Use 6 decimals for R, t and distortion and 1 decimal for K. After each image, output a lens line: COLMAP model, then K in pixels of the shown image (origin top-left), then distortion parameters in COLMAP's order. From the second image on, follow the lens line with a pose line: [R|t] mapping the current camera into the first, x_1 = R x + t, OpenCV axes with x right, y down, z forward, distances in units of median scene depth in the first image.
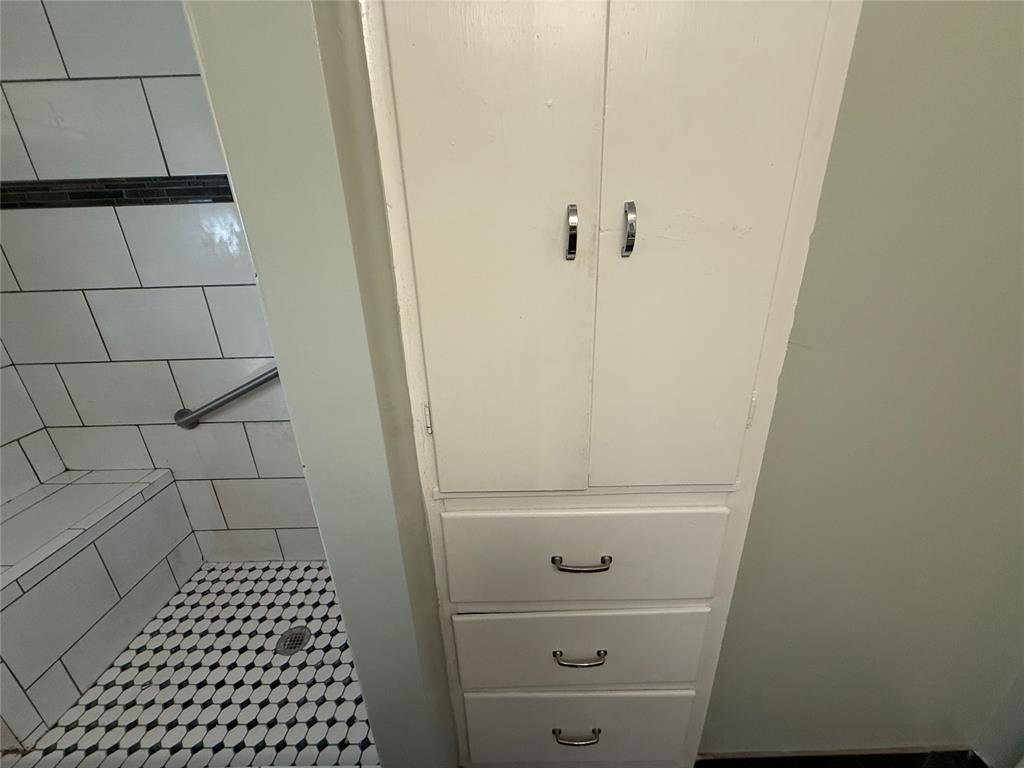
lens RADIAL K [[407.0, 0, 514.2], [0, 407.0, 382.9], [0, 0, 1]] dist [0.001158, 0.000129]
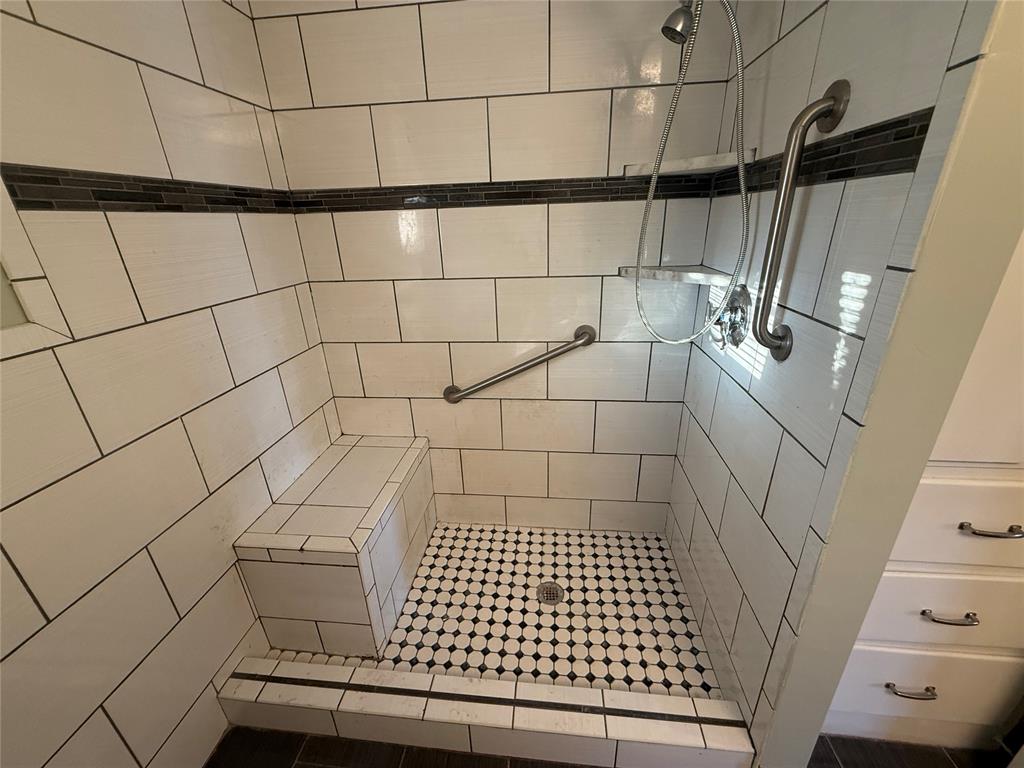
lens RADIAL K [[407.0, 0, 512.0], [0, 407.0, 384.1], [0, 0, 1]] dist [0.001158, 0.000129]
pose [[0.994888, 0.035708, -0.094465, -0.543325], [-0.034172, 0.999257, 0.017825, 0.034362], [0.095032, -0.014506, 0.995369, -0.123244]]
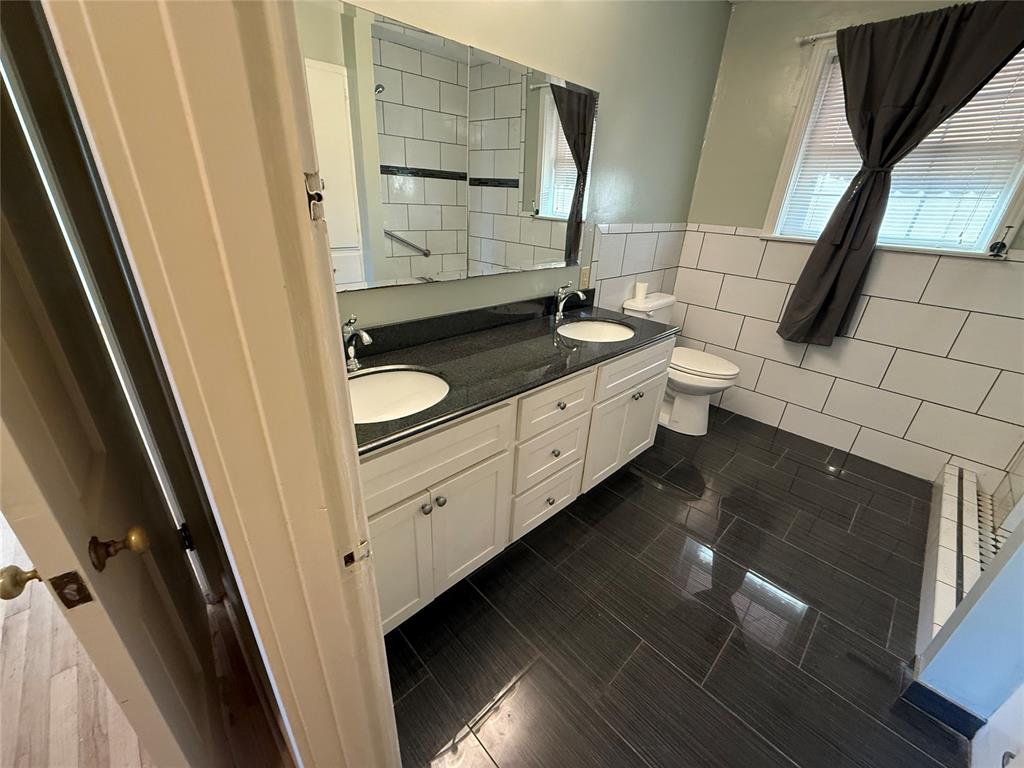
lens RADIAL K [[407.0, 0, 511.8], [0, 407.0, 386.3], [0, 0, 1]] dist [0.001158, 0.000129]
pose [[-0.717411, 0.286067, -0.635206, 1.078589], [-0.277347, 0.719145, 0.637110, -0.076189], [0.639061, 0.633243, -0.436583, 0.058092]]
